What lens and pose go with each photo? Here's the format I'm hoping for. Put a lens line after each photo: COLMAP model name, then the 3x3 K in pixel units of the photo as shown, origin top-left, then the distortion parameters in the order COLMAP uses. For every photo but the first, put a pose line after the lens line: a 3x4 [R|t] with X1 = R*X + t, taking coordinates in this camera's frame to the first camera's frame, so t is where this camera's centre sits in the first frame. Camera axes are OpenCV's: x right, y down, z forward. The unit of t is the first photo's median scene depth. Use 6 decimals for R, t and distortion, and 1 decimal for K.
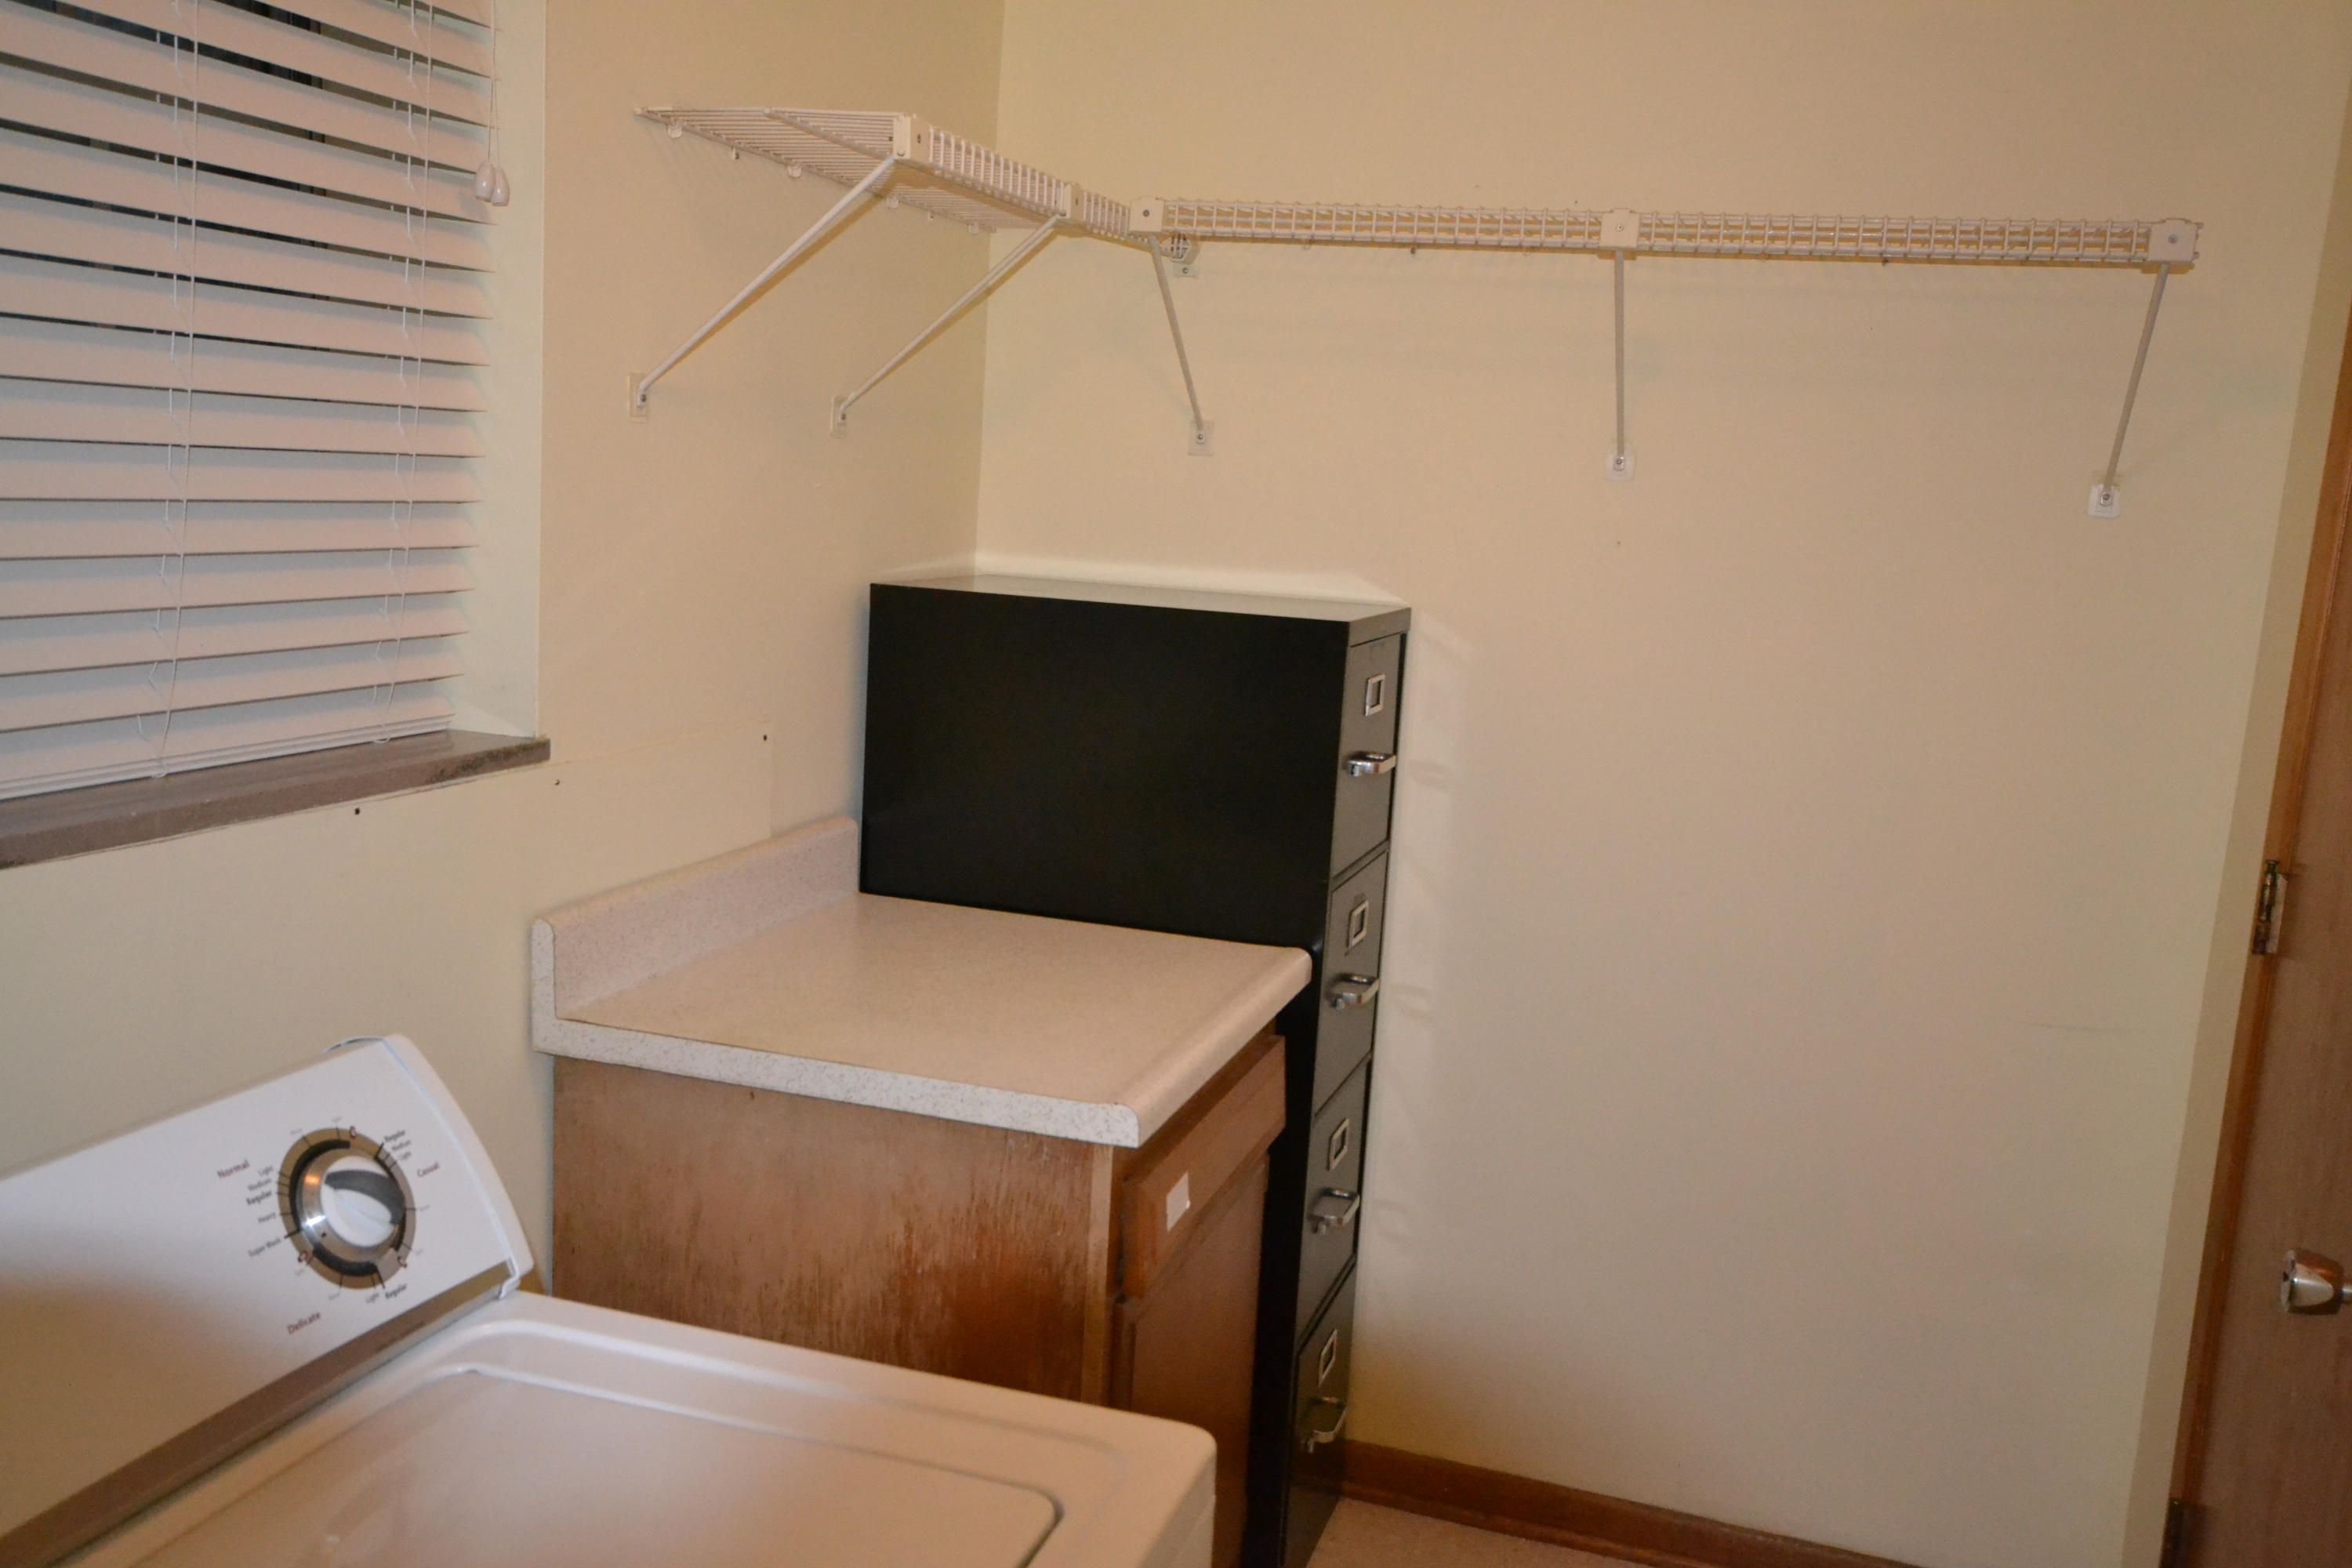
lens RADIAL K [[1969.5, 0, 1176.0], [0, 1969.5, 784.0], [0, 0, 1]] dist [0.001016, 0.001511]
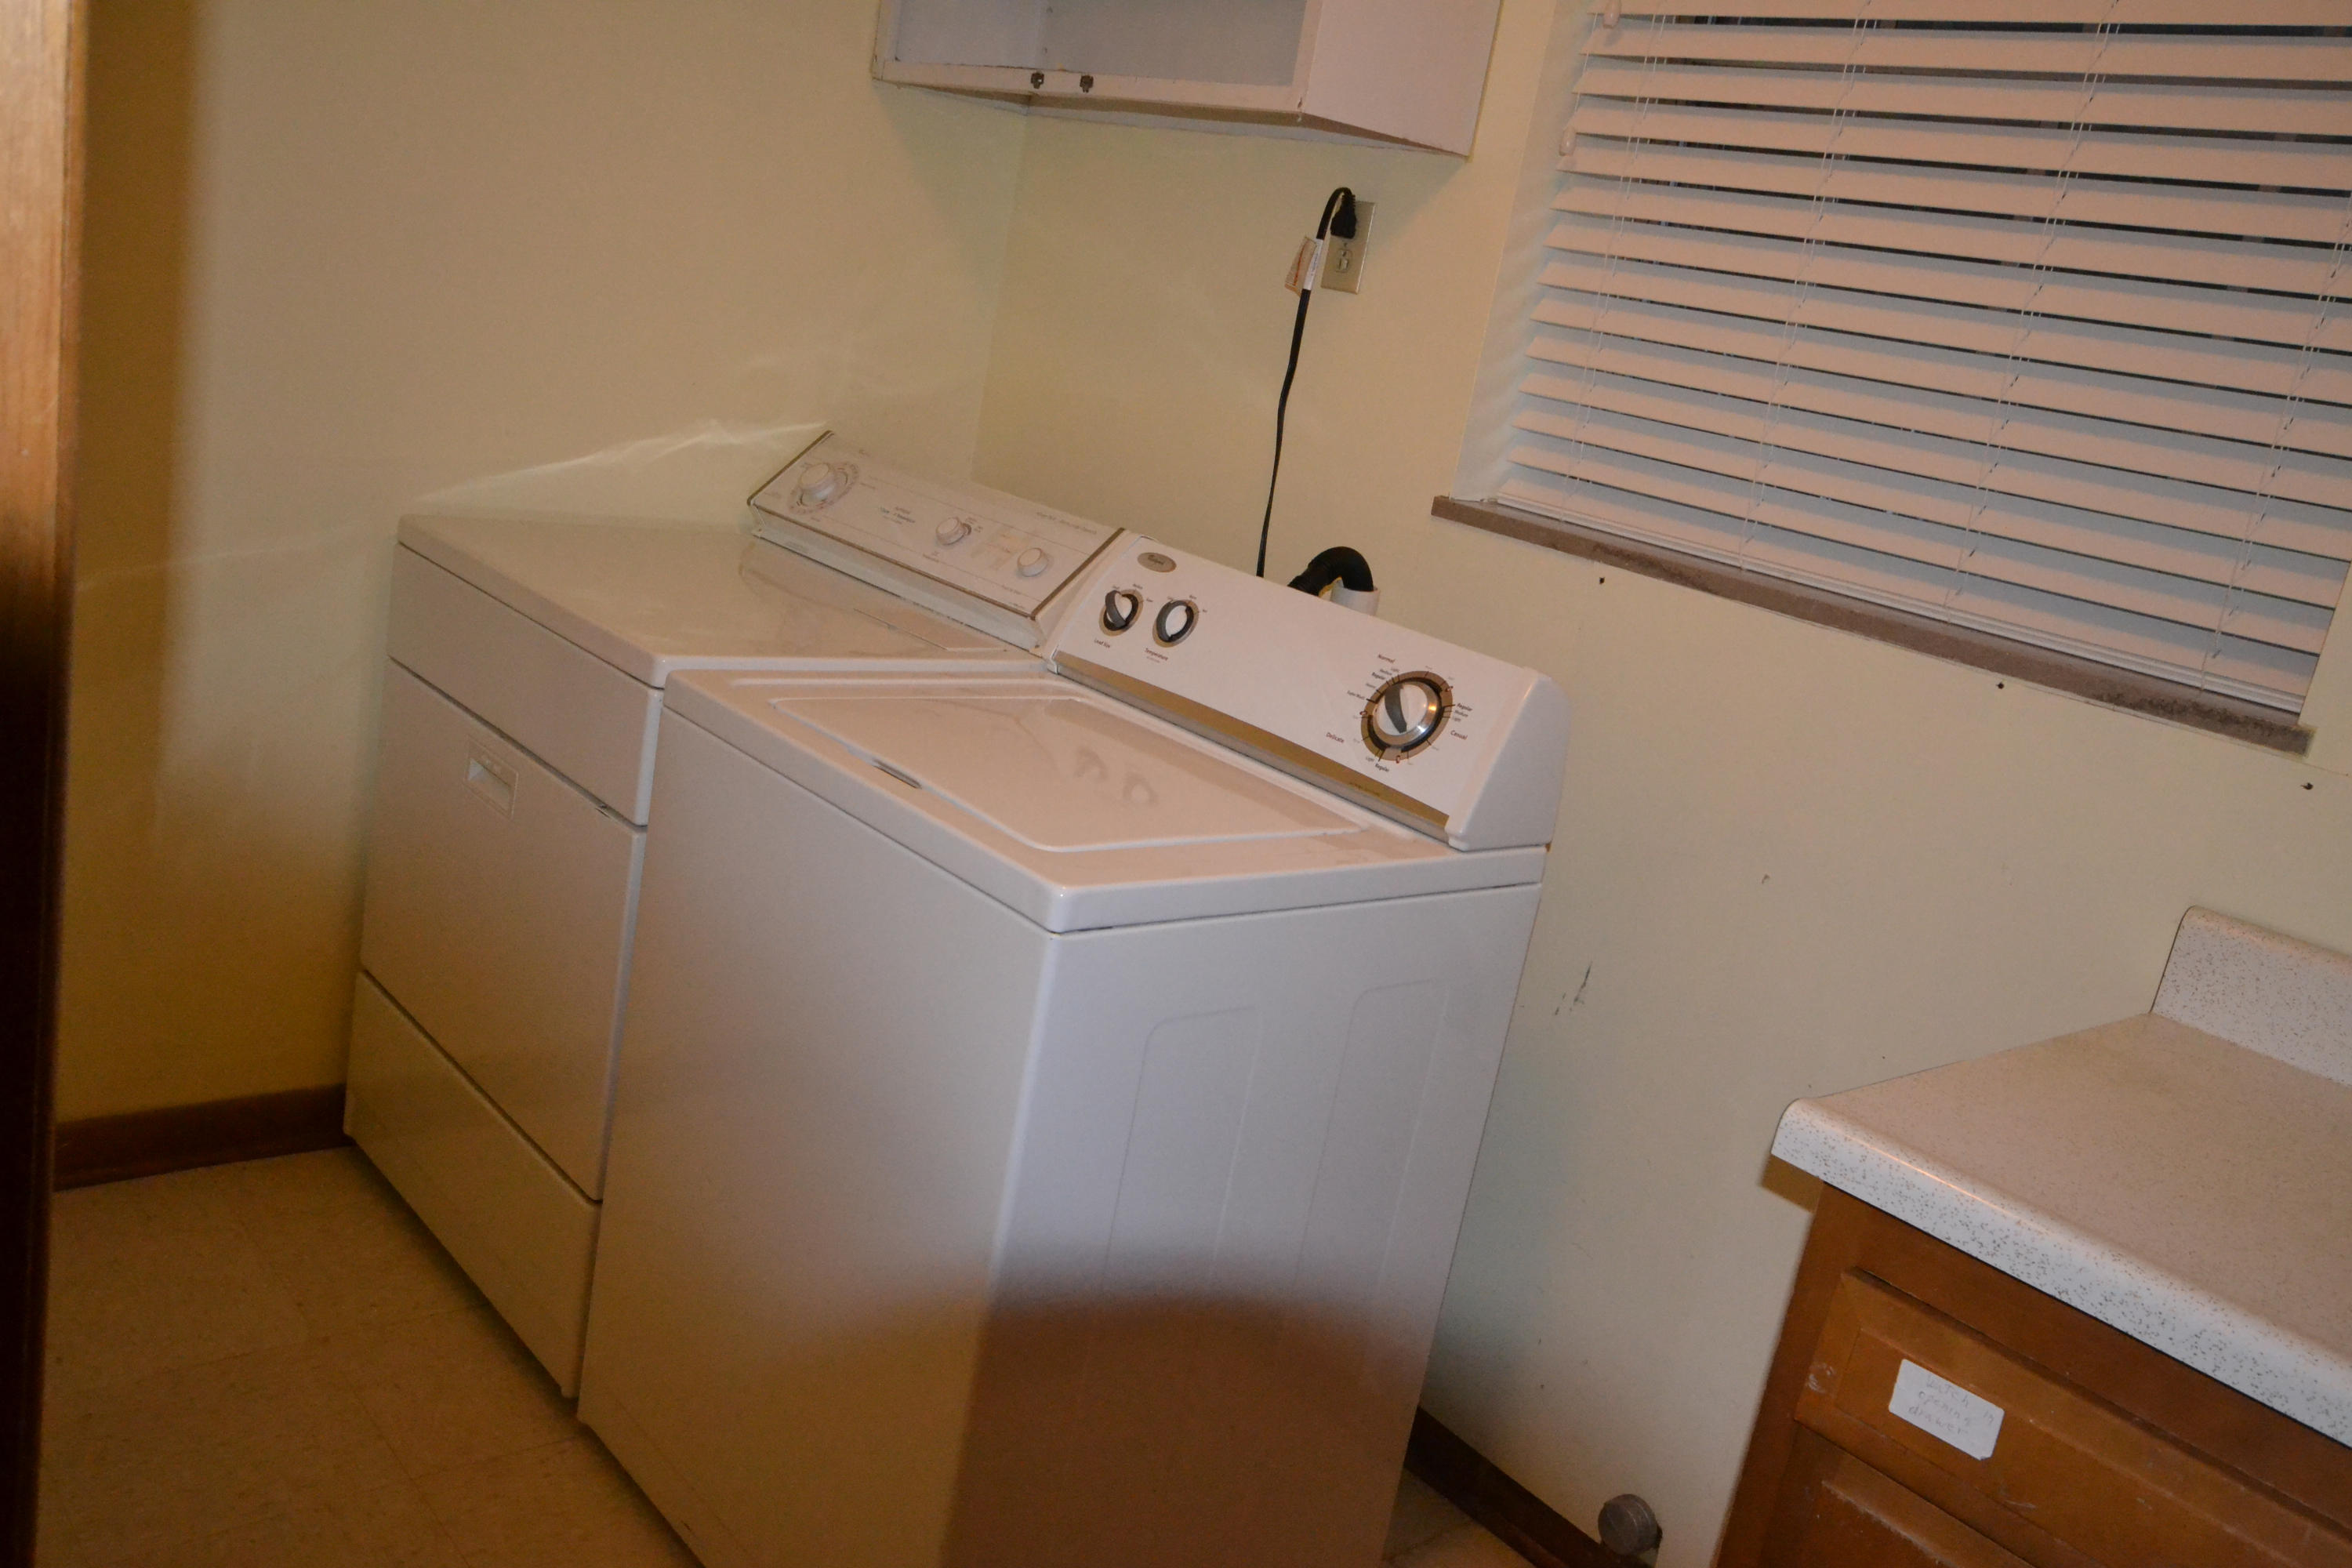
lens RADIAL K [[1969.5, 0, 1176.0], [0, 1969.5, 784.0], [0, 0, 1]] dist [0.001016, 0.001511]
pose [[-0.506752, 0.060413, -0.859972, 1.047386], [-0.338263, 0.903610, 0.262805, -0.094816], [0.792957, 0.424074, -0.437471, 1.531691]]
